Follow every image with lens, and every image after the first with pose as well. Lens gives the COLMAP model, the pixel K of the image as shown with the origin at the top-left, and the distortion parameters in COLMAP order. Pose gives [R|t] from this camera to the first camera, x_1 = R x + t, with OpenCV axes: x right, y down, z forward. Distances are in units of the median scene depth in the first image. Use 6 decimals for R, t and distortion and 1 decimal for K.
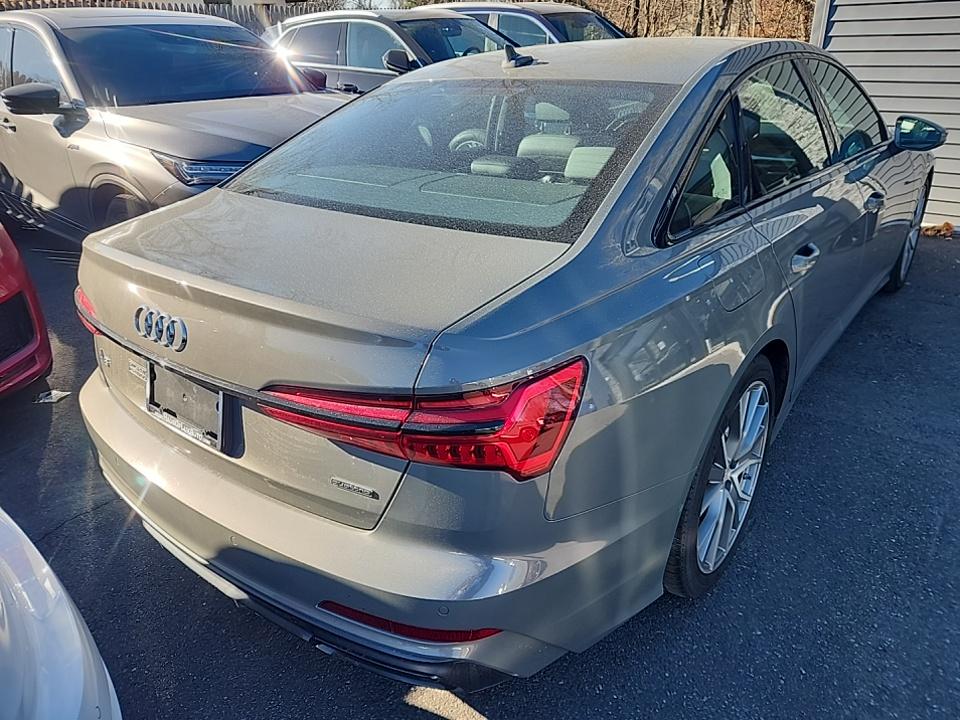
lens RADIAL K [[661.9, 0, 480.0], [0, 661.9, 360.0], [0, 0, 1]] dist [0.058602, -0.064190]
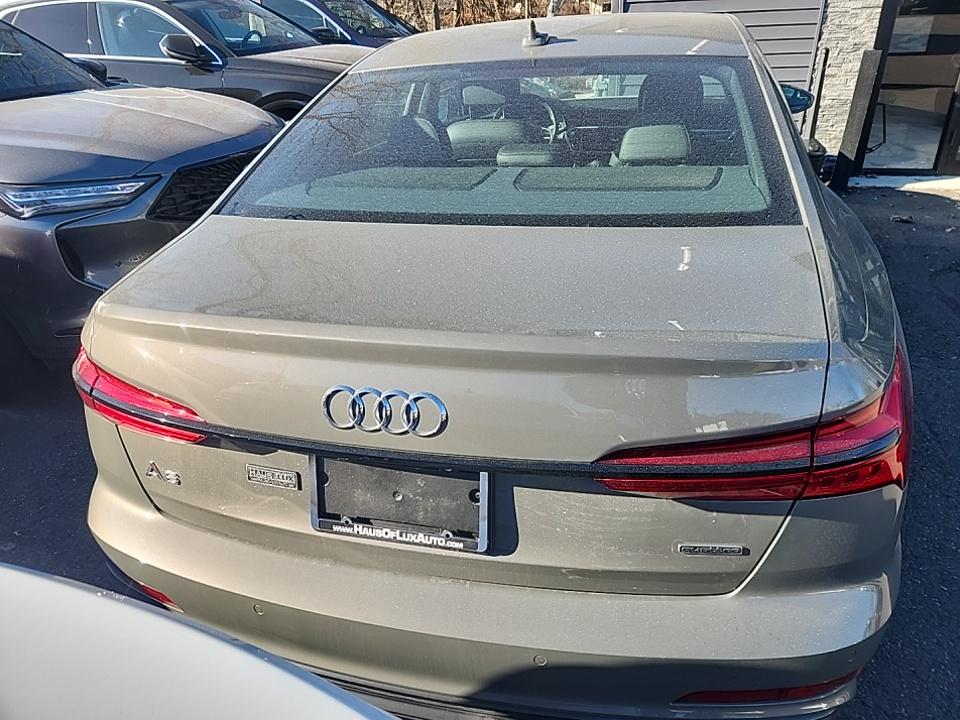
lens RADIAL K [[661.9, 0, 480.0], [0, 661.9, 360.0], [0, 0, 1]] dist [0.058602, -0.064190]
pose [[0.911511, -0.192281, 0.363561, -0.623593], [0.186209, 0.981131, 0.052046, -0.118951], [-0.366708, 0.020258, 0.930115, 0.290059]]
